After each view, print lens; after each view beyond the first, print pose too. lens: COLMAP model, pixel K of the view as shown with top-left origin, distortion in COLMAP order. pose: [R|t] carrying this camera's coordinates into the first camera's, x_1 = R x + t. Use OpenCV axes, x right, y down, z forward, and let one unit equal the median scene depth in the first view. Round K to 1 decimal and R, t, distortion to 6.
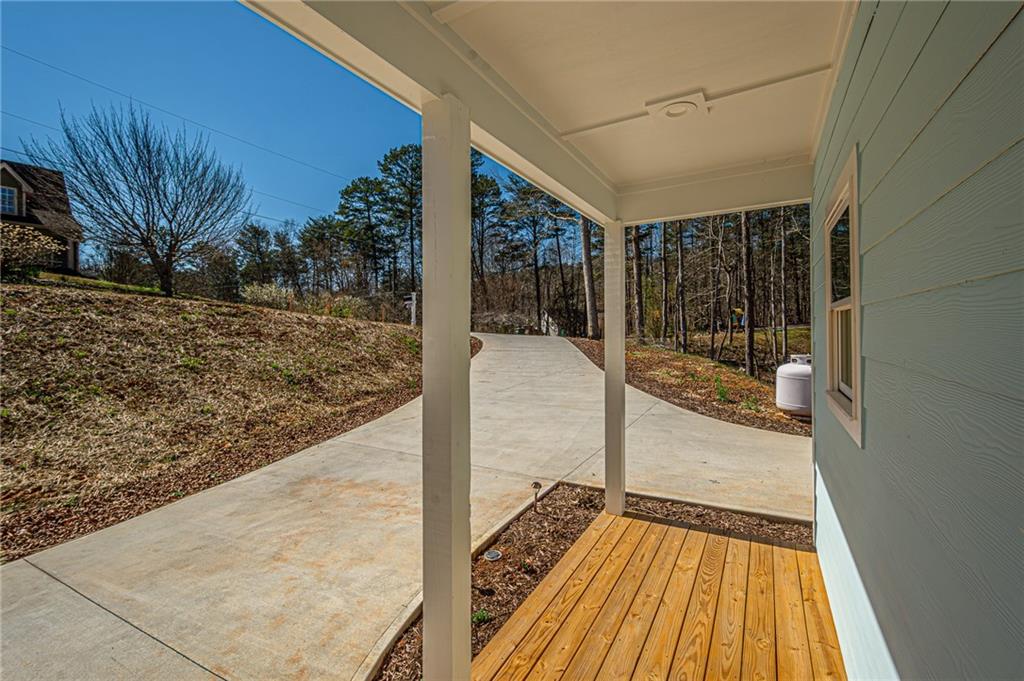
lens RADIAL K [[445.6, 0, 513.8], [0, 445.6, 331.8], [0, 0, 1]] dist [0.004679, 0.000462]
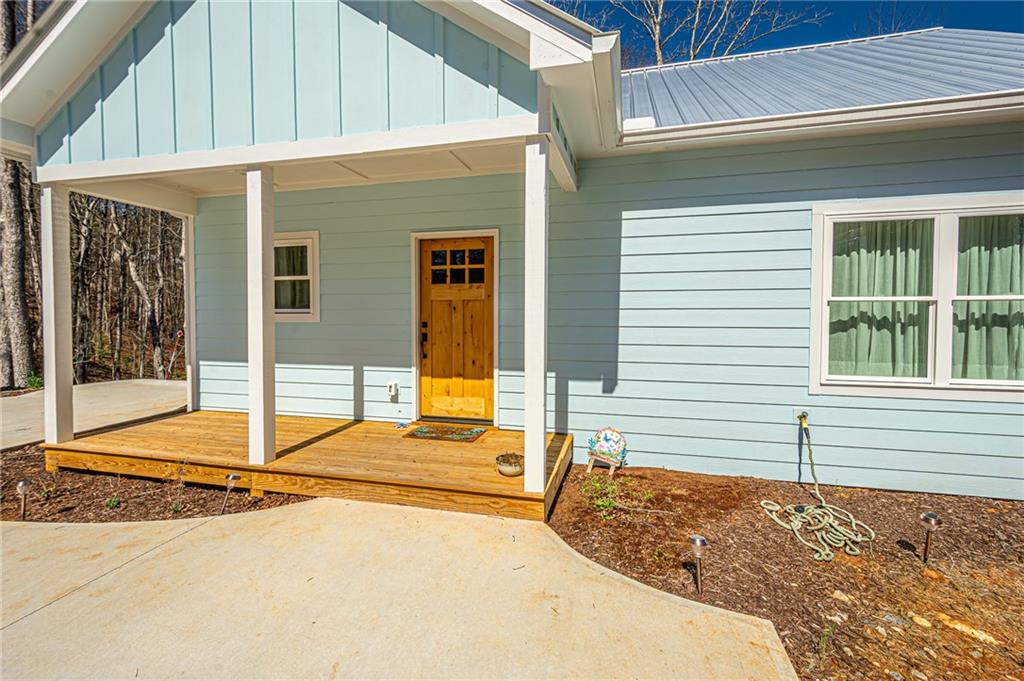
lens RADIAL K [[445.6, 0, 514.2], [0, 445.6, 329.6], [0, 0, 1]] dist [0.004679, 0.000462]
pose [[-0.258867, -0.019705, 0.965712, -0.893903], [0.006733, 0.999731, 0.022204, 0.080292], [-0.965890, 0.012250, -0.258665, 0.142030]]
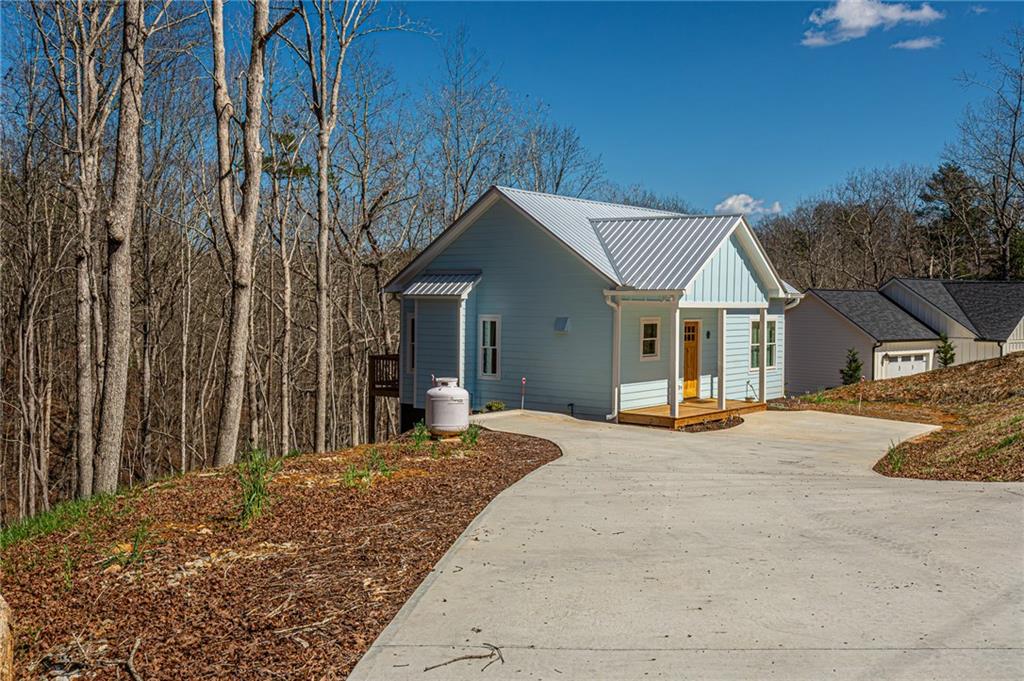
lens RADIAL K [[1025.6, 0, 503.3], [0, 1025.6, 330.2], [0, 0, 1]] dist [0.017906, 0.000000]
pose [[-0.987165, -0.008115, 0.159499, 0.203734], [-0.002604, 0.999393, 0.034730, -0.240612], [-0.159684, 0.033869, -0.986587, 5.468109]]
